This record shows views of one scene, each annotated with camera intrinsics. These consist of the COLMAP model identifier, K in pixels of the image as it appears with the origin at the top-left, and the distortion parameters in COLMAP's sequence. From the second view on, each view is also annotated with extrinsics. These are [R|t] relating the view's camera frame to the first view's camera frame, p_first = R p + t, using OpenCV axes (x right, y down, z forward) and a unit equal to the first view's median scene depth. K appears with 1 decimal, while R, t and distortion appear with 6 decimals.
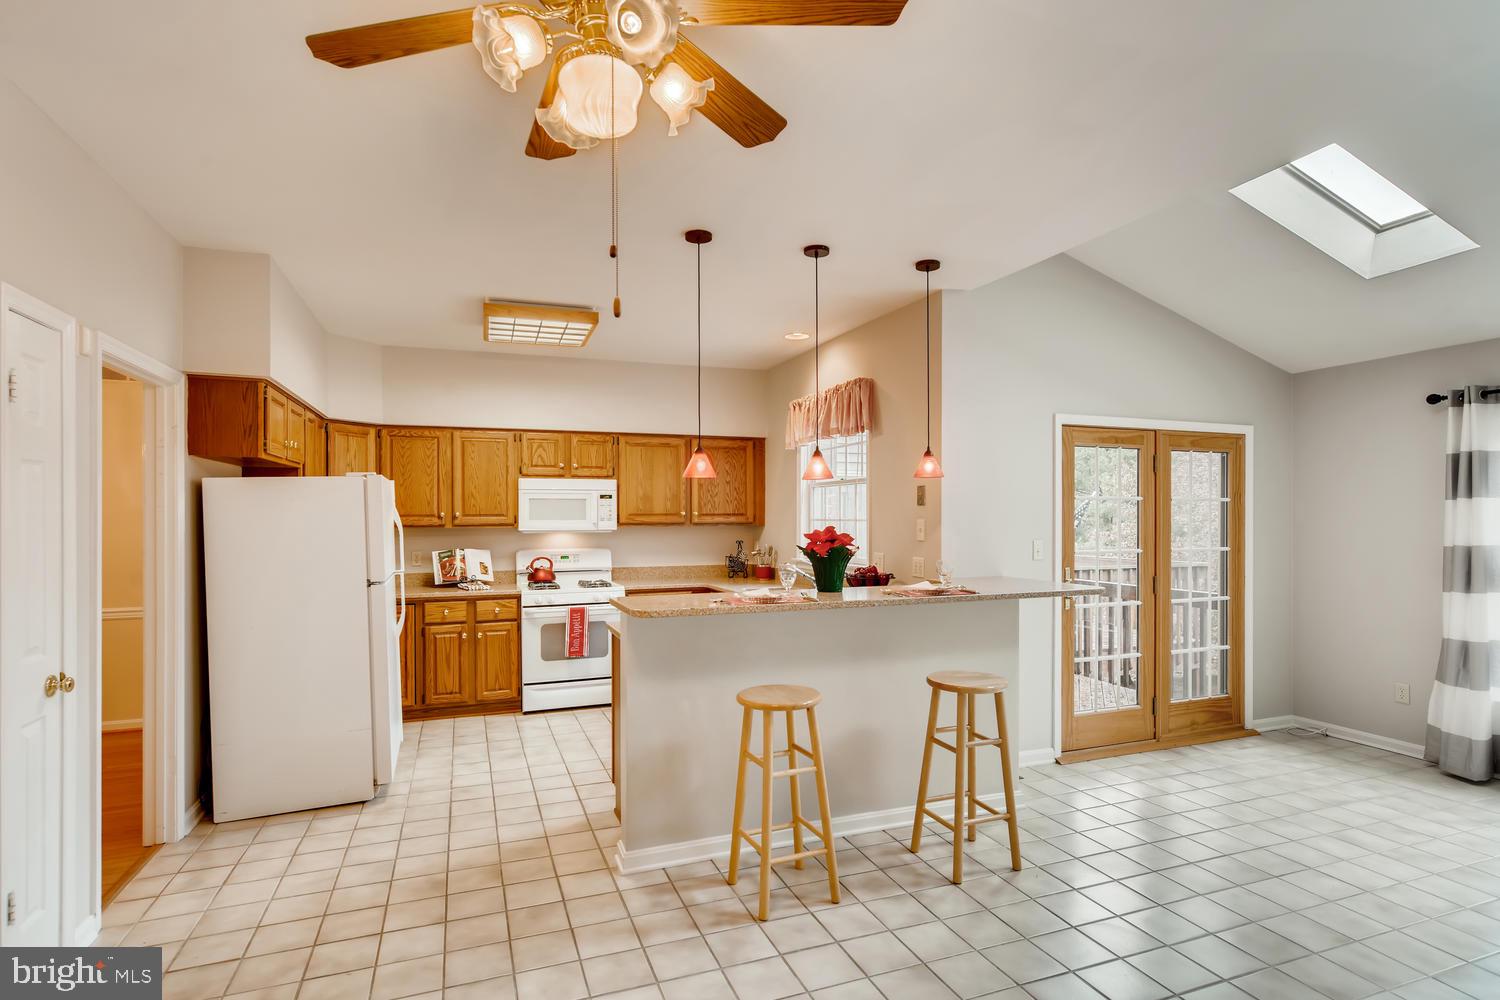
lens RADIAL K [[758.1, 0, 748.6], [0, 758.1, 511.6], [0, 0, 1]] dist [-0.003477, 0.000356]
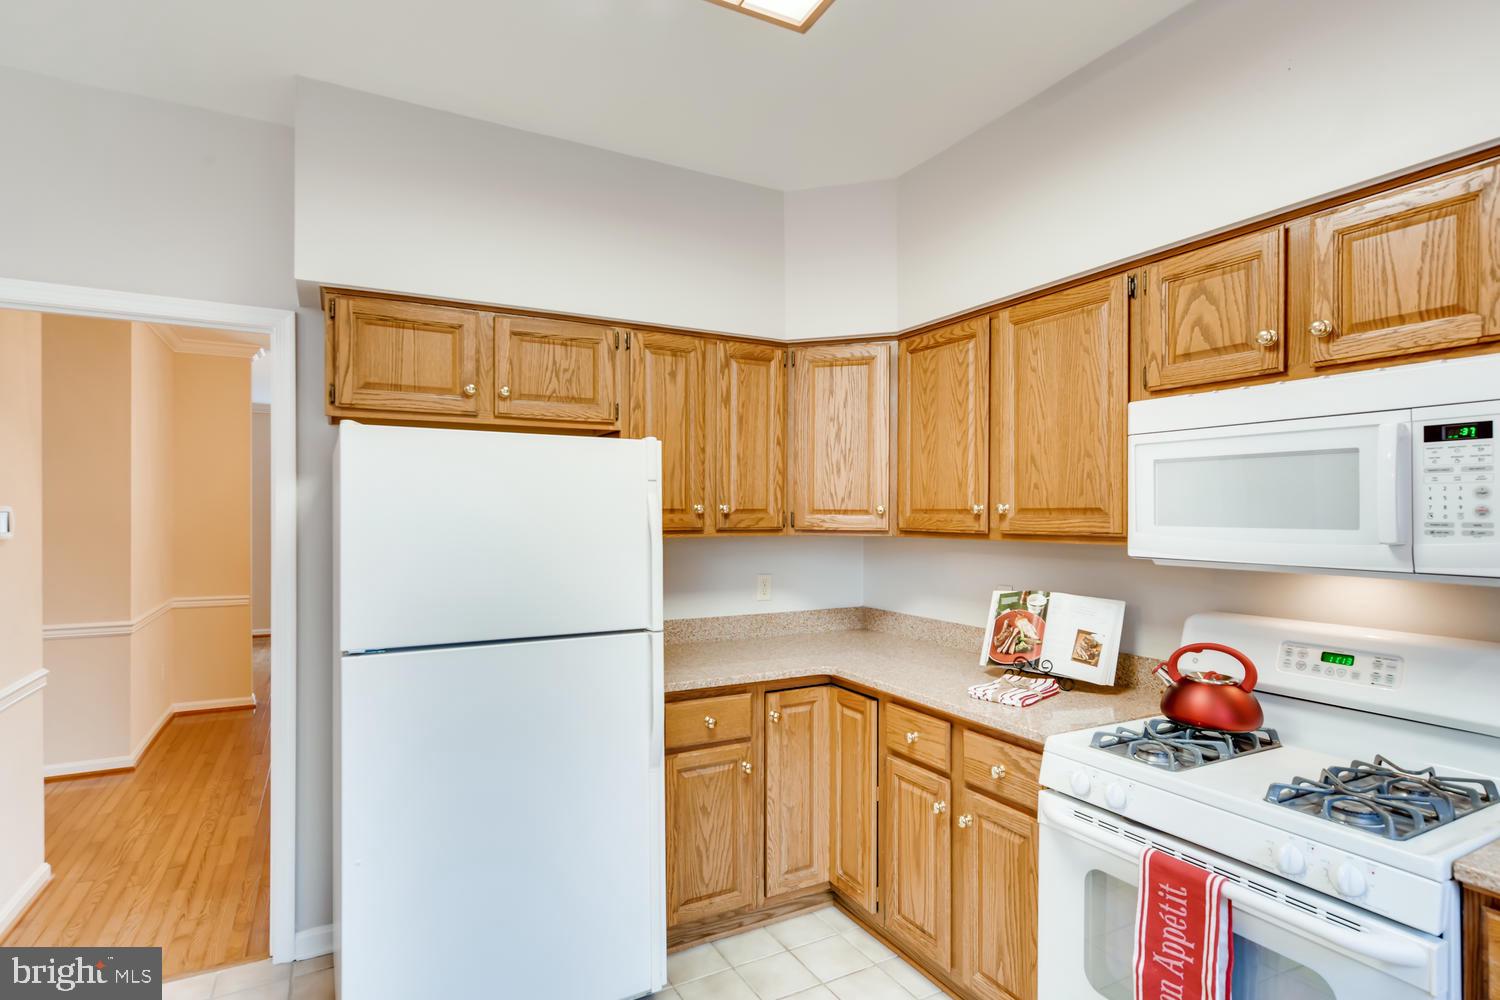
lens RADIAL K [[758.1, 0, 749.5], [0, 758.1, 513.1], [0, 0, 1]] dist [-0.003477, 0.000356]
pose [[0.129246, 0.002923, -0.991608, 0.013501], [0.002204, 0.999992, 0.003235, 0.004709], [0.991610, -0.002603, 0.129238, 0.813901]]
